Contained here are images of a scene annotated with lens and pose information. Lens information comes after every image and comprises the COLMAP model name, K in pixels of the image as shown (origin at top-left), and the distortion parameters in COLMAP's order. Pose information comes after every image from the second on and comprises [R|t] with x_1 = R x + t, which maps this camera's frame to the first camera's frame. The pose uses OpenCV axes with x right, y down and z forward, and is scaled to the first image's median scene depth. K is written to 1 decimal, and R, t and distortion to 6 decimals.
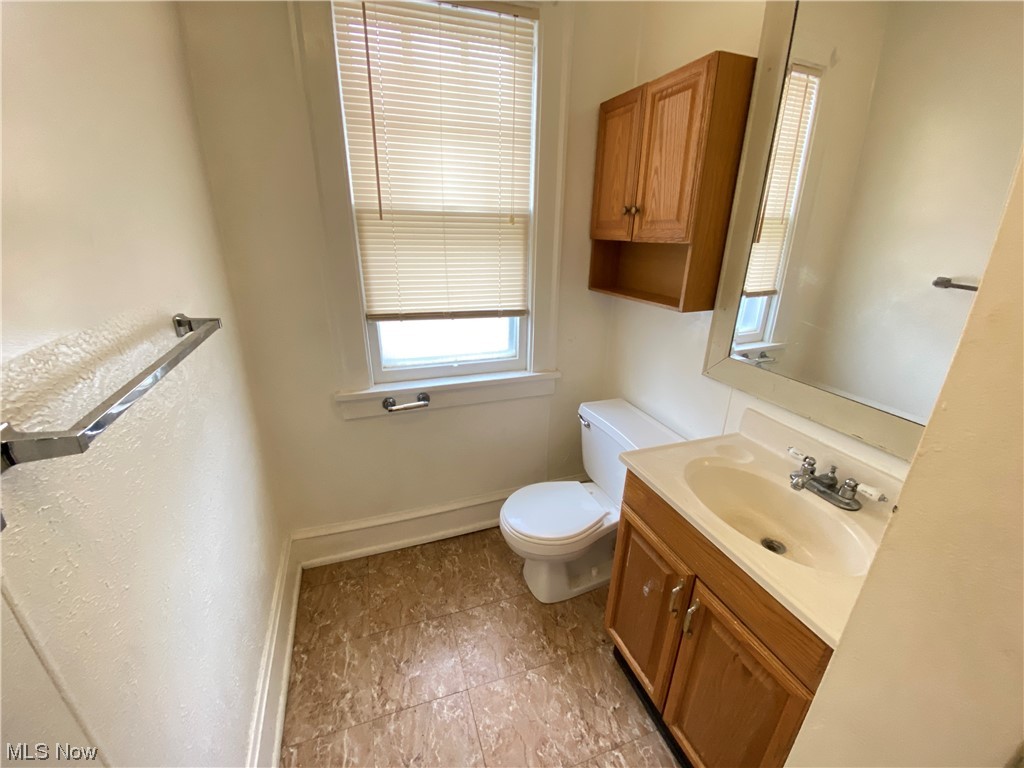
lens RADIAL K [[413.2, 0, 514.1], [0, 413.2, 382.6], [0, 0, 1]] dist [0.003006, -0.011330]
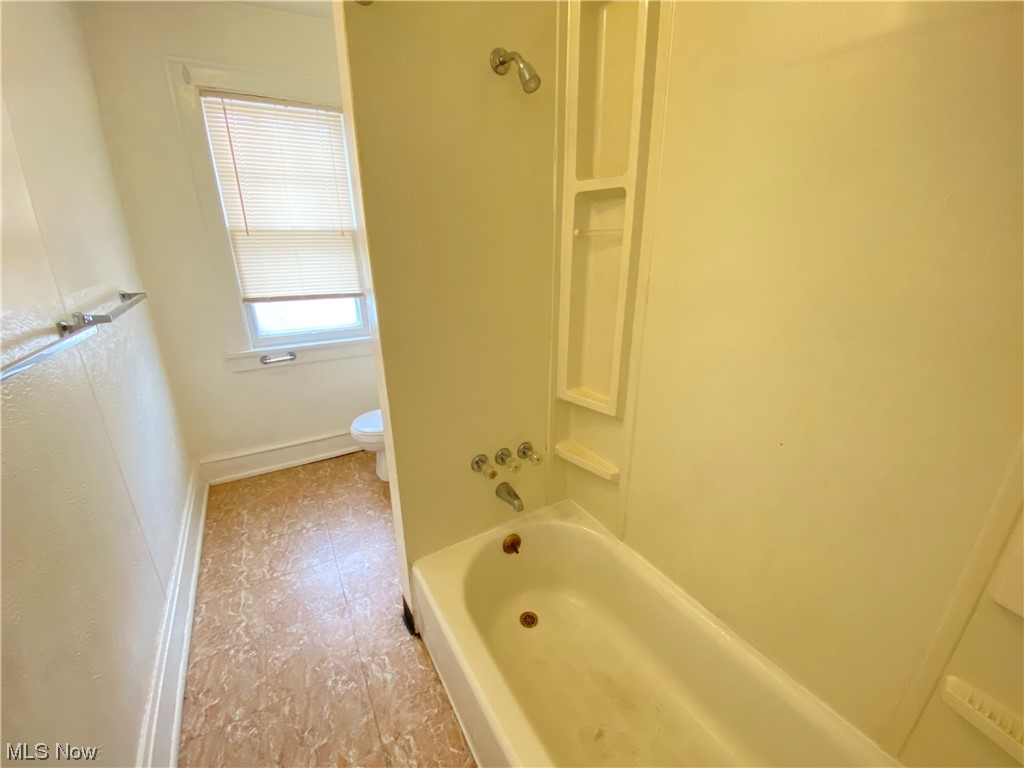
lens RADIAL K [[413.2, 0, 513.1], [0, 413.2, 379.1], [0, 0, 1]] dist [0.003006, -0.011330]
pose [[0.980195, -0.086457, 0.178167, 0.307374], [0.092008, 0.995490, -0.023114, 0.248607], [-0.175365, 0.039049, 0.983729, -0.628627]]
